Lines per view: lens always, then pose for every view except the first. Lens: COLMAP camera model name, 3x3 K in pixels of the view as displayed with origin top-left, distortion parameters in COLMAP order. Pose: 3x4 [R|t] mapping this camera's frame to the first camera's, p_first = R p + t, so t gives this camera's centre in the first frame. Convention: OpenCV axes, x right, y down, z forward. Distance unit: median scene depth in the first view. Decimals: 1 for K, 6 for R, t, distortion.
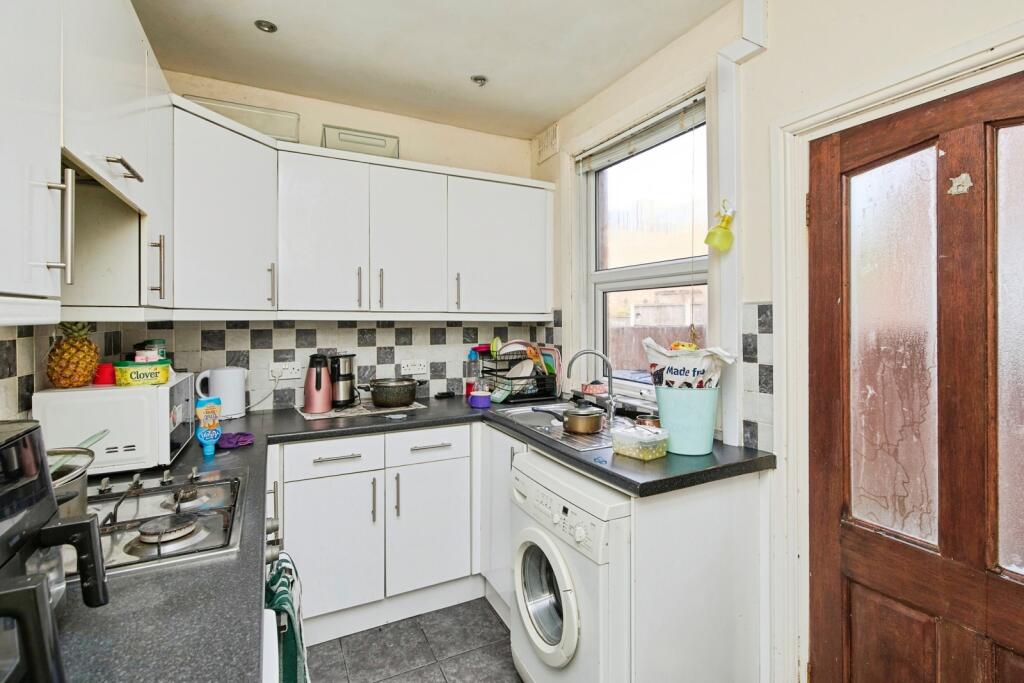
lens RADIAL K [[474.6, 0, 511.5], [0, 474.6, 328.8], [0, 0, 1]] dist [-0.000182, 0.000086]
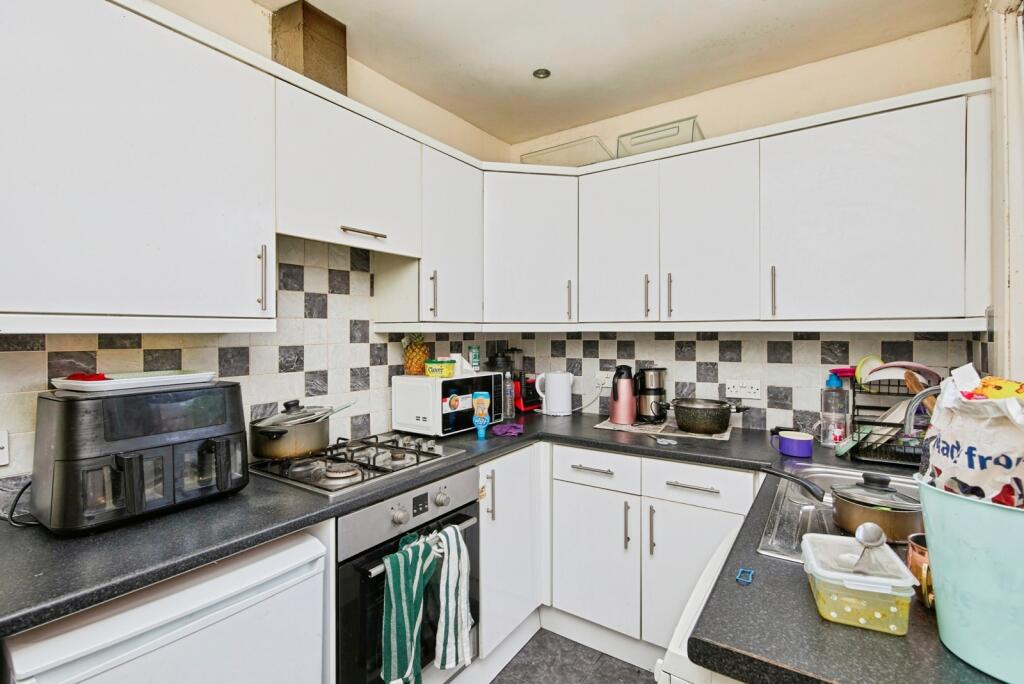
lens RADIAL K [[474.6, 0, 512.0], [0, 474.6, 342.0], [0, 0, 1]] dist [0.001444, 0.000359]
pose [[0.481414, 0.014641, -0.876371, 0.338458], [-0.011903, 0.999877, 0.010166, -0.003618], [0.876412, 0.005537, 0.481530, 0.291693]]
